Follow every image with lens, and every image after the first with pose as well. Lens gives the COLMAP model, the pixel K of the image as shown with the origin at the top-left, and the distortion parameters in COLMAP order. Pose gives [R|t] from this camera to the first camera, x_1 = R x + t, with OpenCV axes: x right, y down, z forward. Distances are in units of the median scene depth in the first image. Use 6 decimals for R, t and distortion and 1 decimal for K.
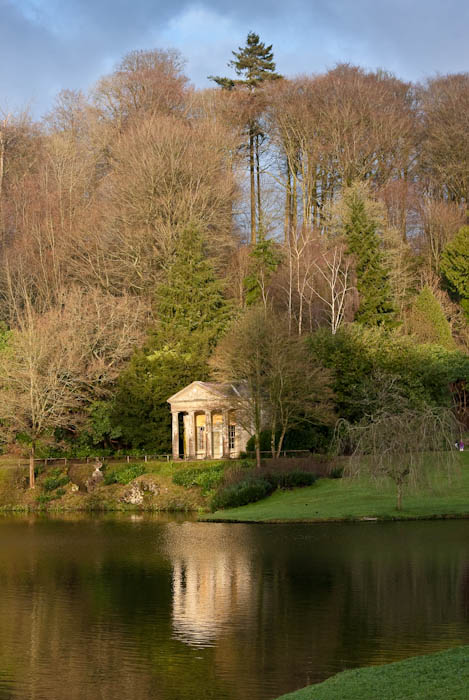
lens RADIAL K [[1482.7, 0, 235.8], [0, 1482.7, 349.8], [0, 0, 1]] dist [-0.019182, 0.000000]
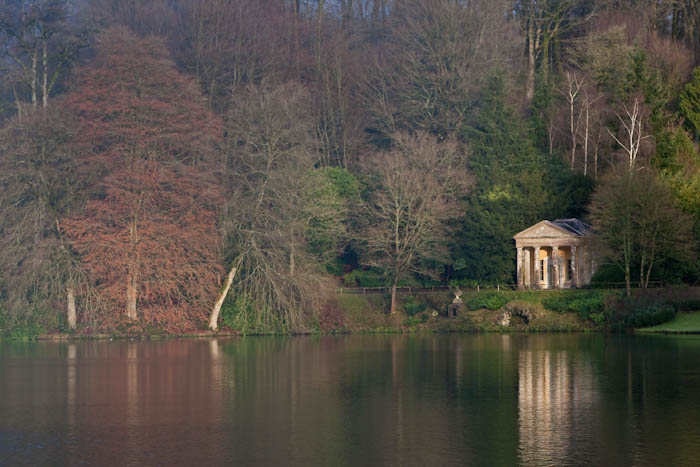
lens RADIAL K [[2284.5, 0, 350.5], [0, 2284.5, 232.2], [0, 0, 1]] dist [0.222714, 0.000000]
pose [[0.984728, 0.014527, 0.173491, -0.471644], [-0.021973, 0.998914, 0.041077, -0.038382], [-0.172706, -0.044262, 0.983978, -0.696805]]
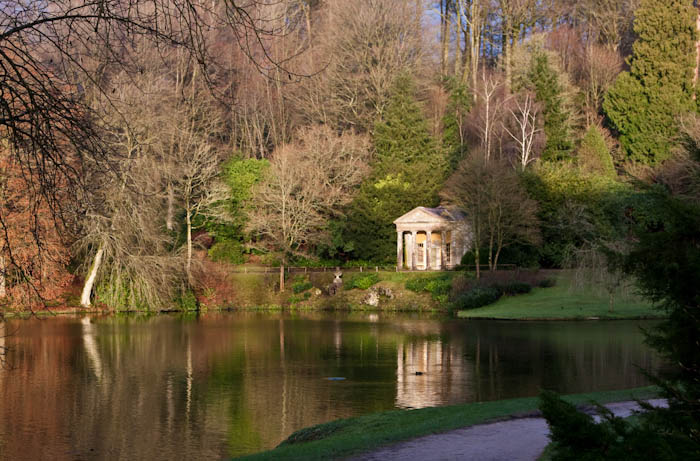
lens RADIAL K [[1544.7, 0, 348.8], [0, 1544.7, 231.9], [0, 0, 1]] dist [-0.043841, 0.000000]
pose [[0.999686, 0.016069, 0.019248, -0.107783], [-0.017076, 0.998430, 0.053339, -0.024859], [-0.018361, -0.053651, 0.998391, -0.274642]]
